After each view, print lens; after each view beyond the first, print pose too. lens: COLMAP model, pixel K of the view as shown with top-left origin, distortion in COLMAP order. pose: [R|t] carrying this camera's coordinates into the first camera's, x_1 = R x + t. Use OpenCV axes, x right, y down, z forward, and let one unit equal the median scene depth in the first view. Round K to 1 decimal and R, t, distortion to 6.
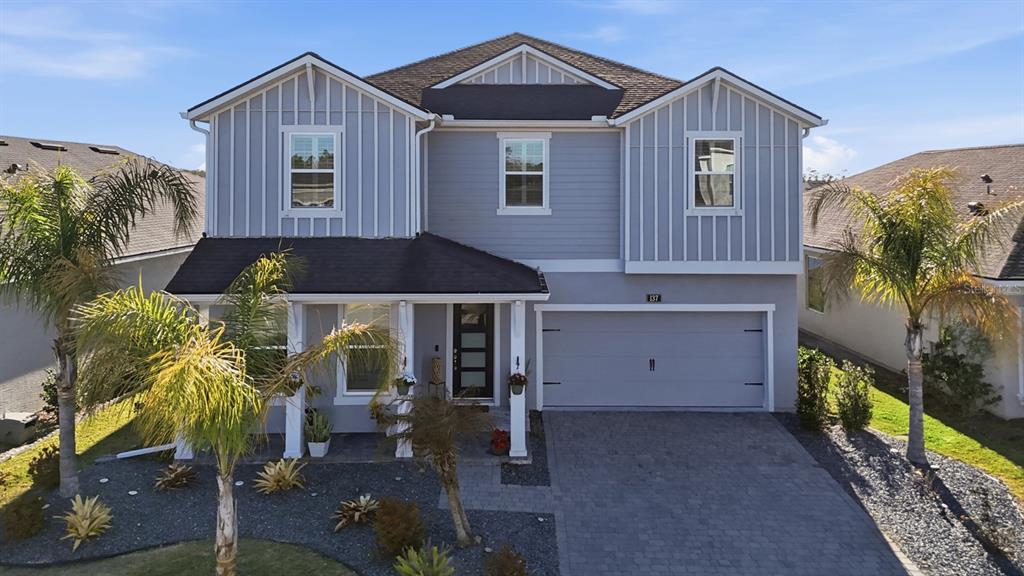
lens RADIAL K [[767.1, 0, 513.3], [0, 767.1, 176.8], [0, 0, 1]] dist [0.016775, -0.007752]
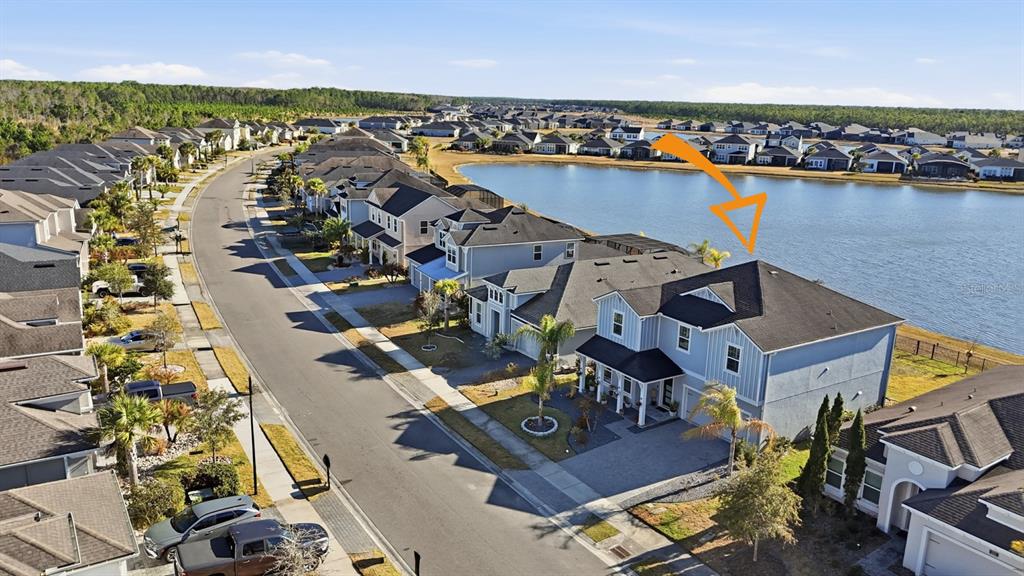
lens RADIAL K [[735.1, 0, 515.7], [0, 735.1, 290.8], [0, 0, 1]] dist [0.025777, -0.002151]
pose [[0.539959, 0.219521, -0.812560, 2.040647], [-0.018163, 0.968205, 0.249499, -0.927478], [0.841495, -0.119961, 0.526778, -1.014170]]
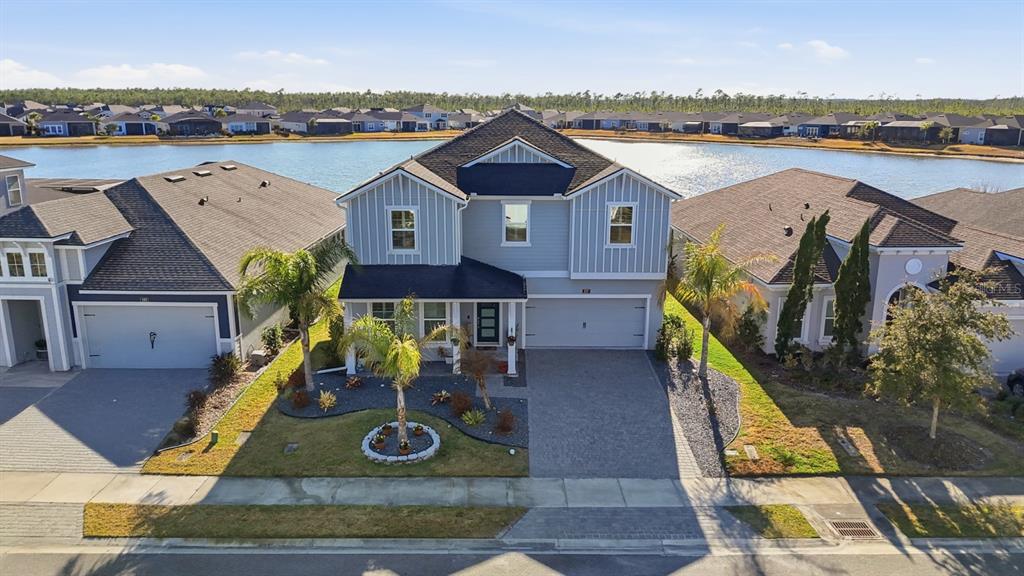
lens RADIAL K [[735.1, 0, 515.7], [0, 735.1, 290.8], [0, 0, 1]] dist [0.025777, -0.002151]
pose [[0.999956, 0.003737, 0.008592, -0.000979], [-0.005831, 0.966018, 0.258408, -0.332215], [-0.007334, -0.258446, 0.965998, -0.782893]]
